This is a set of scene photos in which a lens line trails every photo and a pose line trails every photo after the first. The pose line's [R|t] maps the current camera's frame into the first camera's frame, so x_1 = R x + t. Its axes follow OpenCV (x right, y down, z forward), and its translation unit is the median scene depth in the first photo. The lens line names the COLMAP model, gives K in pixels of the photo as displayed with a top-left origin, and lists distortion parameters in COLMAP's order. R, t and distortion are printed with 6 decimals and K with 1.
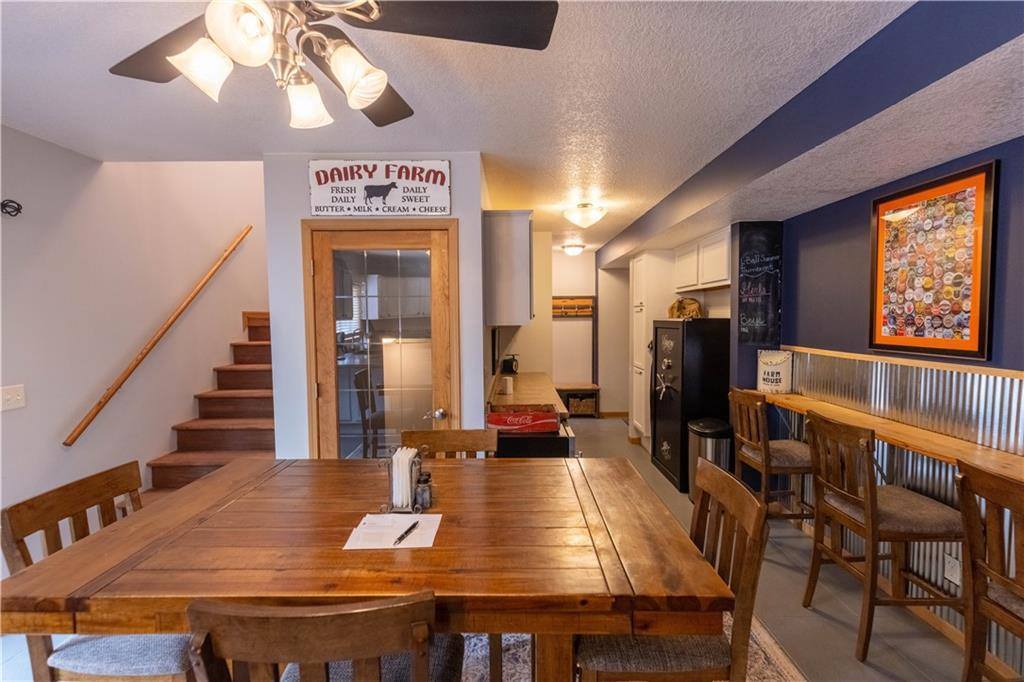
lens RADIAL K [[460.7, 0, 513.0], [0, 460.7, 342.3], [0, 0, 1]] dist [0.002657, -0.000188]
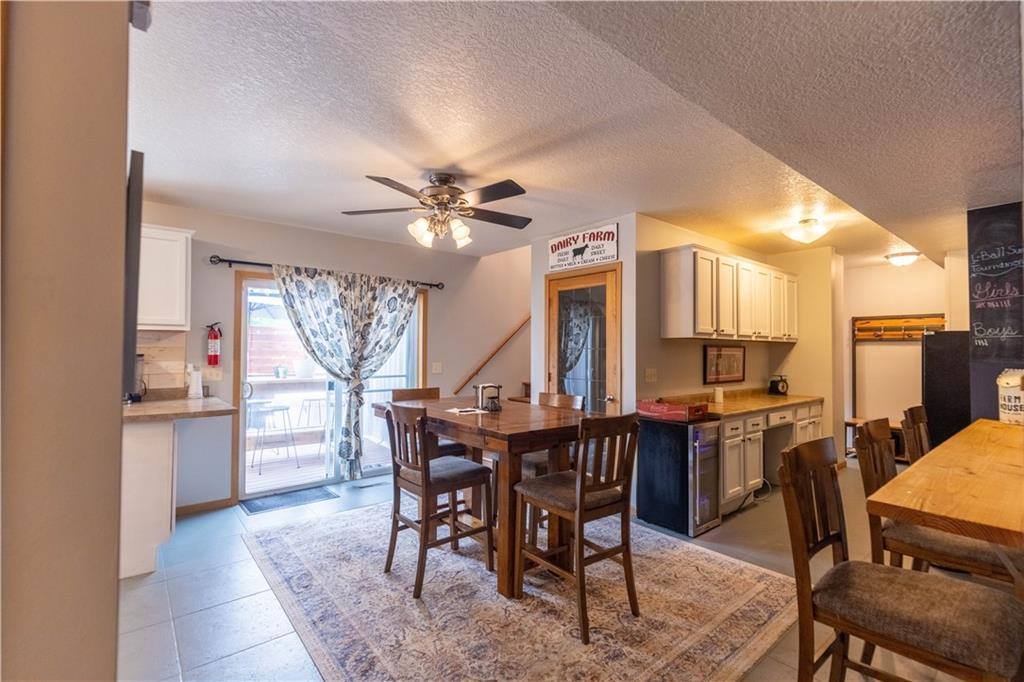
lens RADIAL K [[460.7, 0, 508.9], [0, 460.7, 340.9], [0, 0, 1]] dist [0.002657, -0.000188]
pose [[0.639137, -0.004552, -0.769080, 0.761230], [-0.055159, 0.997136, -0.051740, 0.071156], [0.767113, 0.075491, 0.637055, -0.162362]]
